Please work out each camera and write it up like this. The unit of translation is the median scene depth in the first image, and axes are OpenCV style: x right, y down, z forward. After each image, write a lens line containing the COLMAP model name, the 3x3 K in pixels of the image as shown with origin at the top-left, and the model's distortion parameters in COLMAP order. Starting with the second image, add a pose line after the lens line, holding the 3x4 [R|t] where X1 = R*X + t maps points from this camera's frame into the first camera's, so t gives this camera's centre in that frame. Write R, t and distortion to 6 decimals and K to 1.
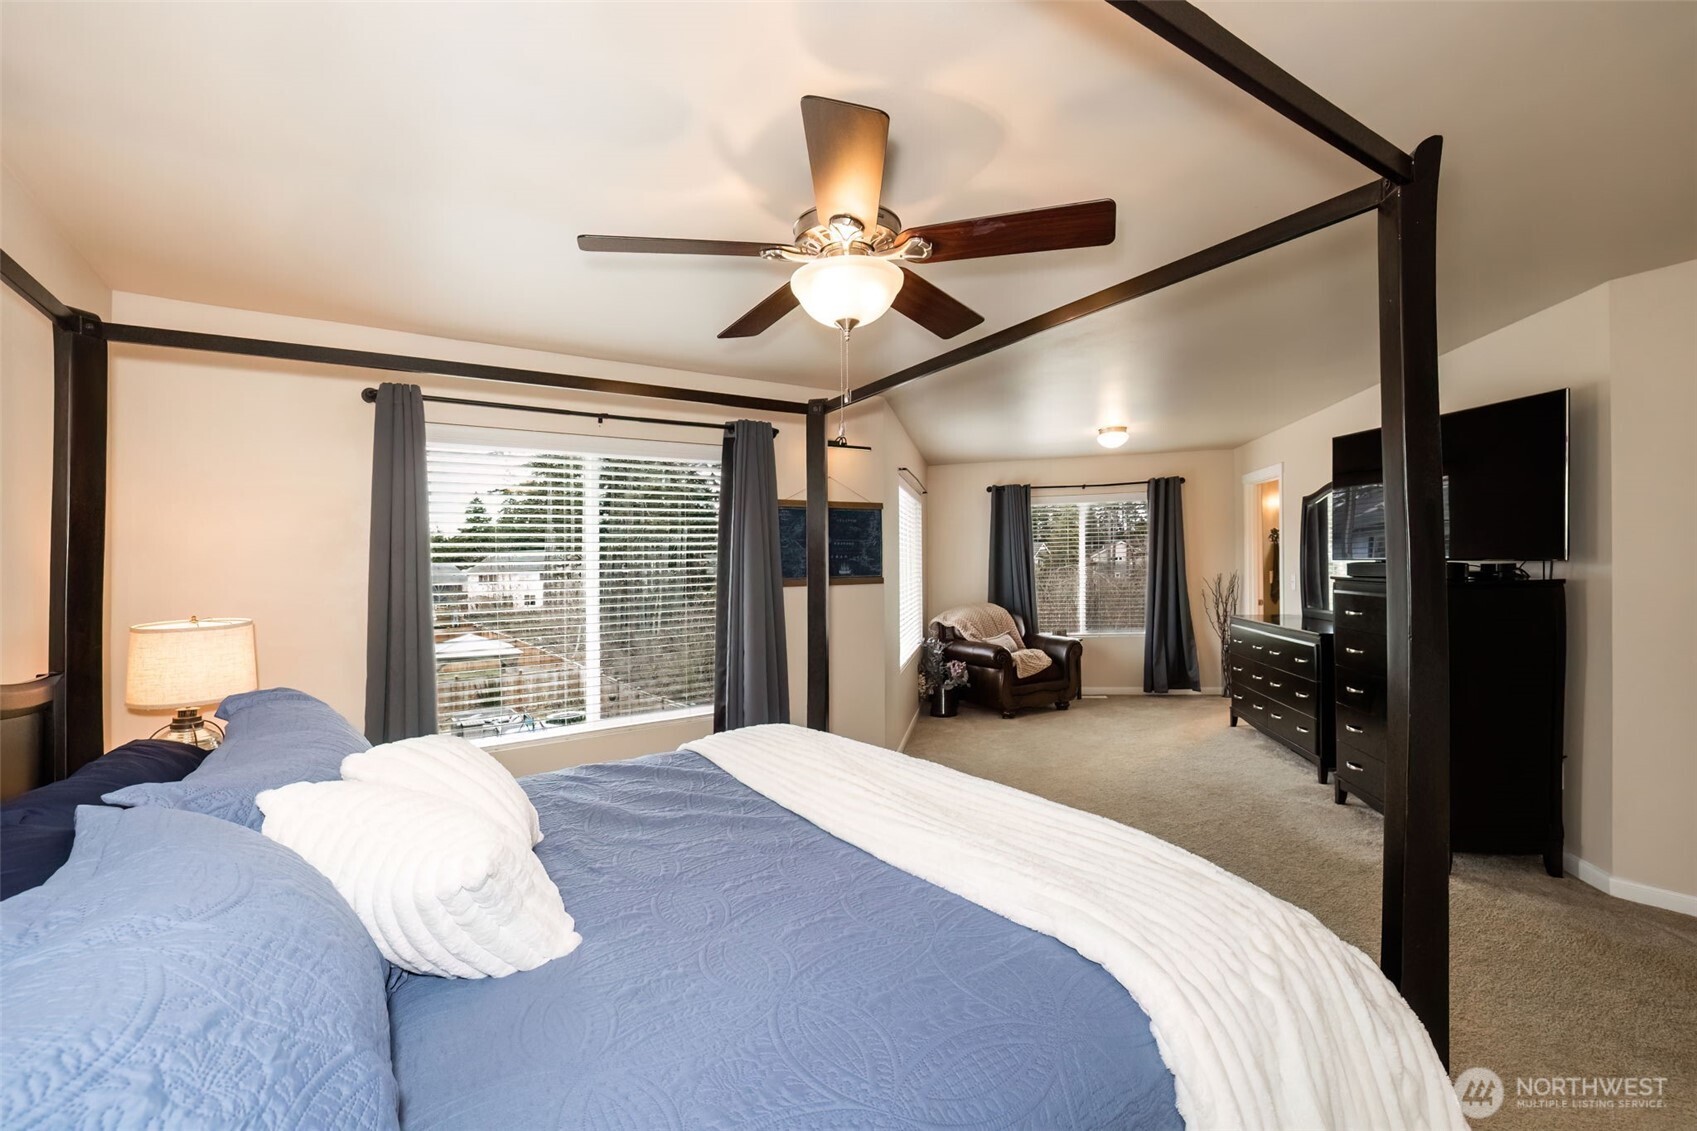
lens RADIAL K [[723.1, 0, 845.2], [0, 723.1, 559.0], [0, 0, 1]] dist [0.001067, -0.000120]
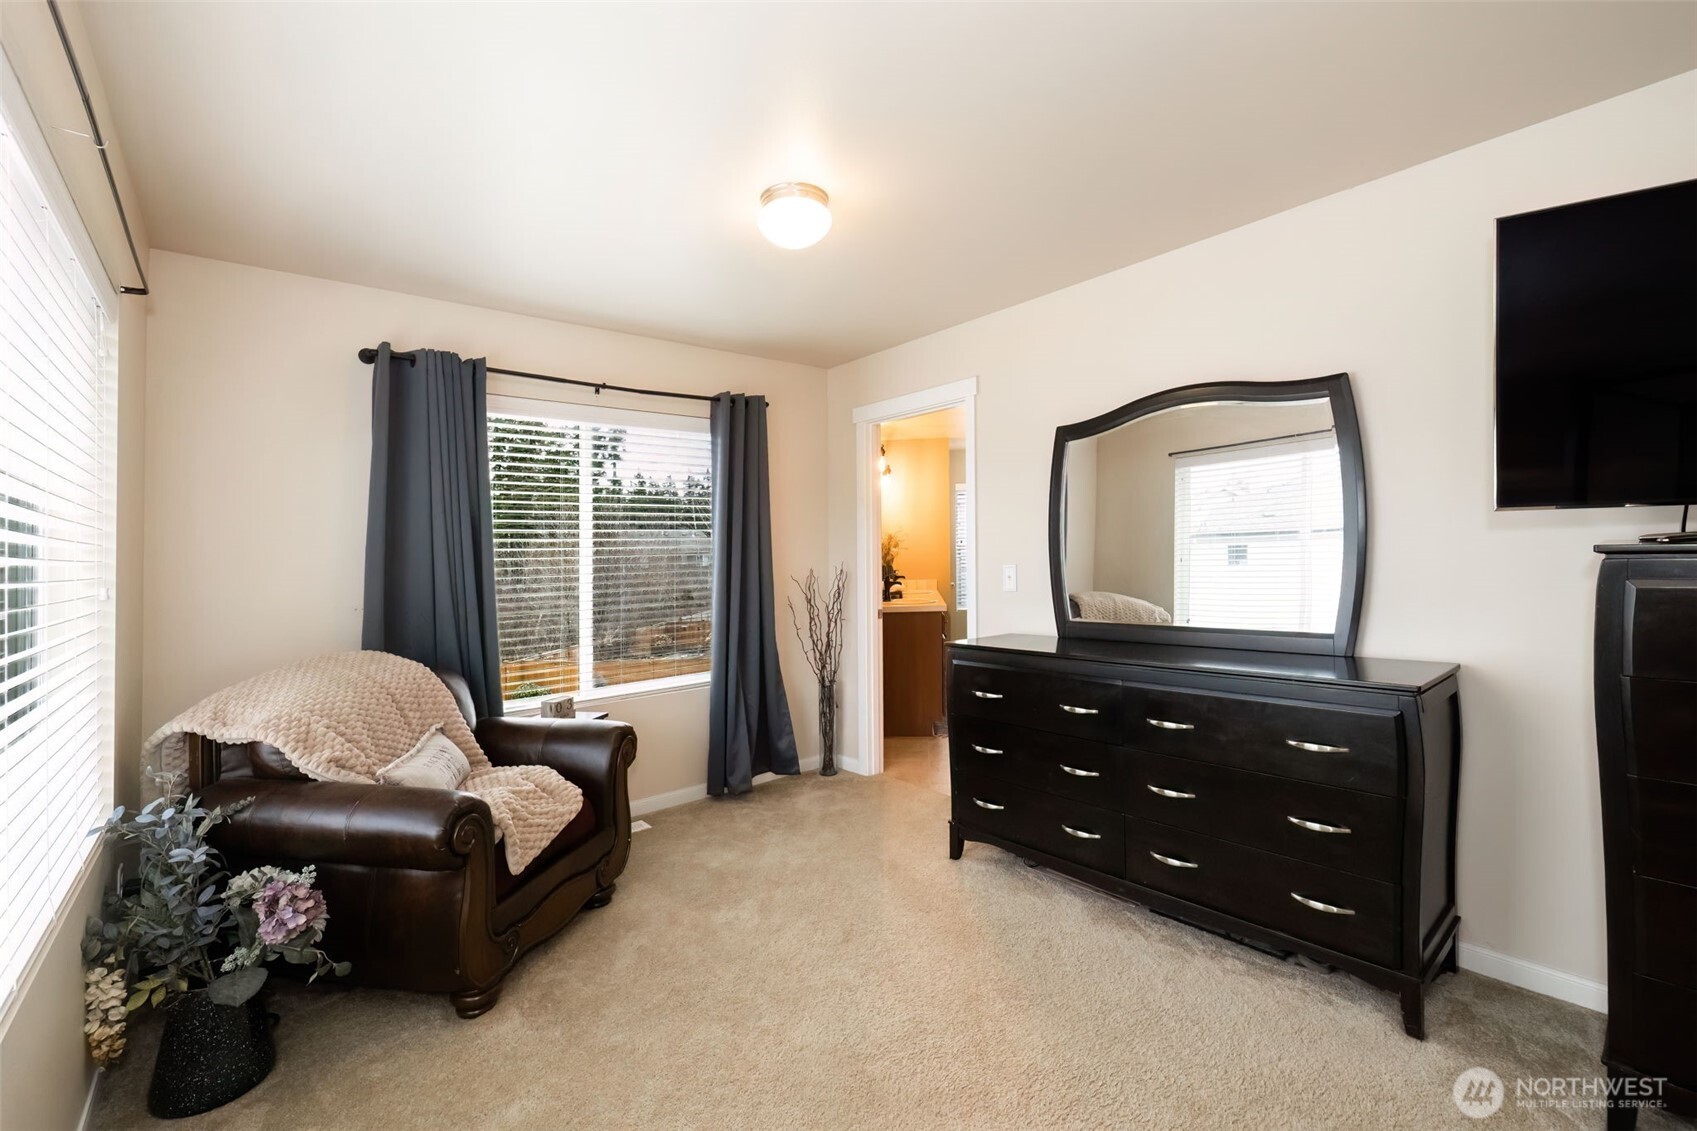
lens RADIAL K [[723.1, 0, 845.2], [0, 723.1, 559.0], [0, 0, 1]] dist [0.001067, -0.000120]
pose [[0.630626, 0.010371, 0.776017, 0.067671], [-0.000106, 0.999912, -0.013277, 0.019569], [-0.776087, 0.008291, 0.630572, 0.606350]]
